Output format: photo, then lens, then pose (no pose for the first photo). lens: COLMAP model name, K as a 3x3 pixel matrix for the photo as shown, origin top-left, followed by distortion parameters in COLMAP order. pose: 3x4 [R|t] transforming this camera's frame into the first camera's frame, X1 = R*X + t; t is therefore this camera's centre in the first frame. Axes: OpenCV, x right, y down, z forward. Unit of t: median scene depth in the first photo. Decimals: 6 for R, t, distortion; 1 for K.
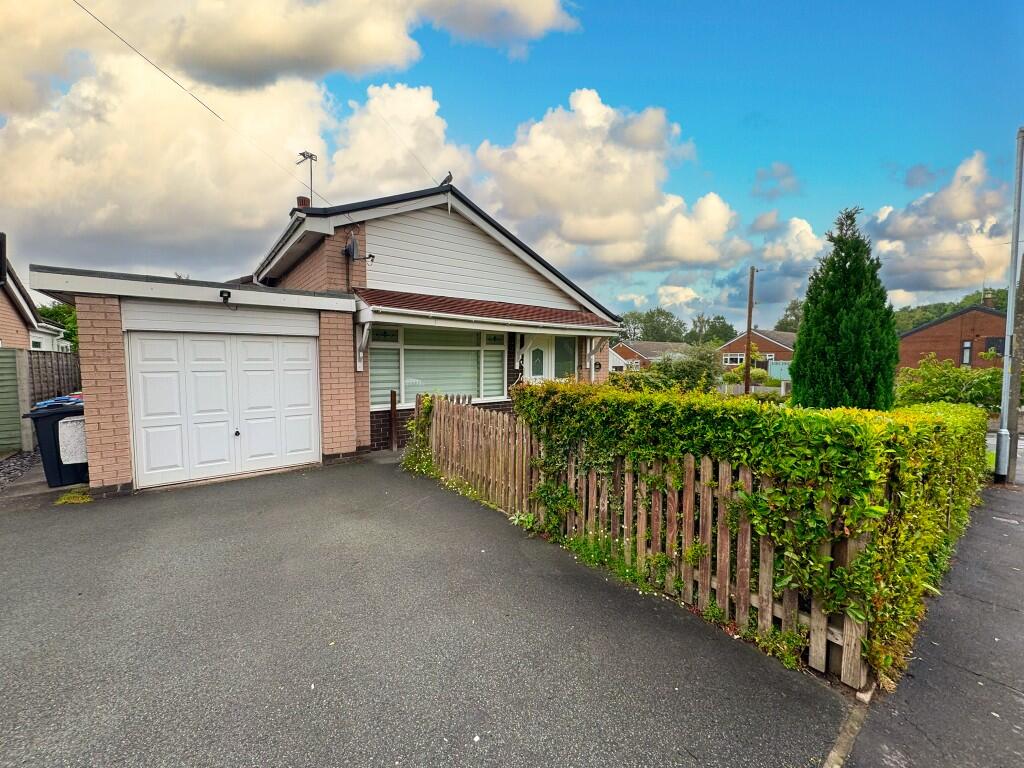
lens RADIAL K [[407.3, 0, 512.0], [0, 407.3, 384.0], [0, 0, 1]] dist [-0.001239, -0.000016]
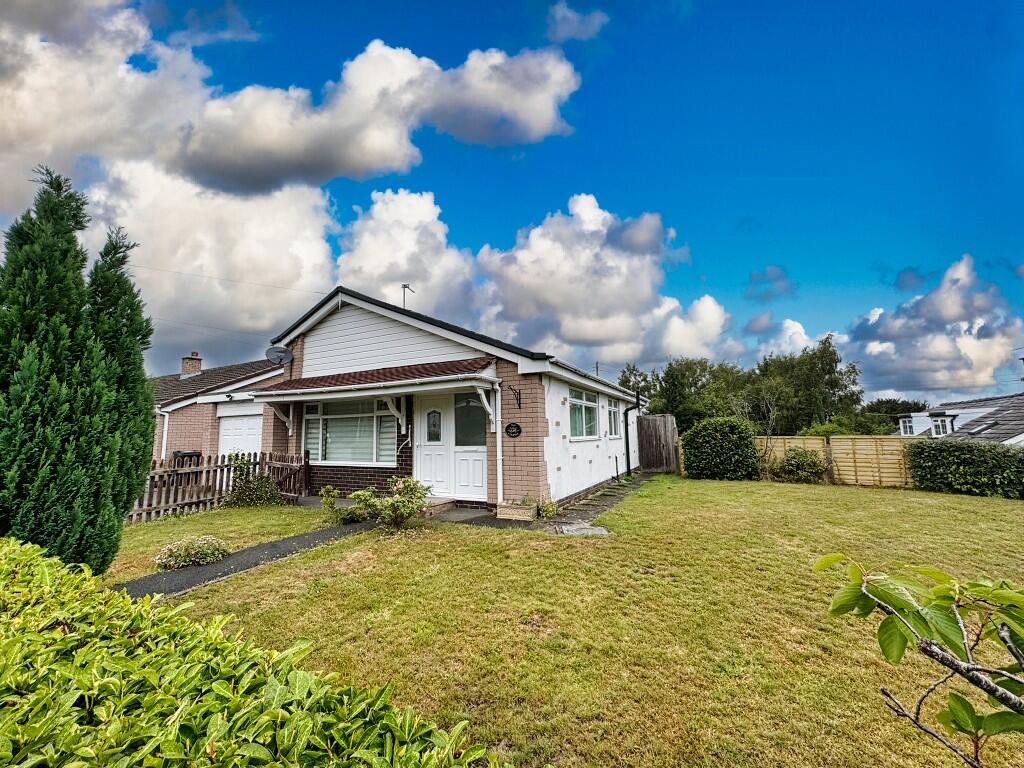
lens RADIAL K [[407.3, 0, 512.0], [0, 407.3, 384.0], [0, 0, 1]] dist [-0.001239, -0.000016]
pose [[0.416783, -0.119375, -0.901133, 1.165211], [-0.036178, 0.988376, -0.147665, -0.024658], [0.908286, 0.094145, 0.407620, 0.996085]]
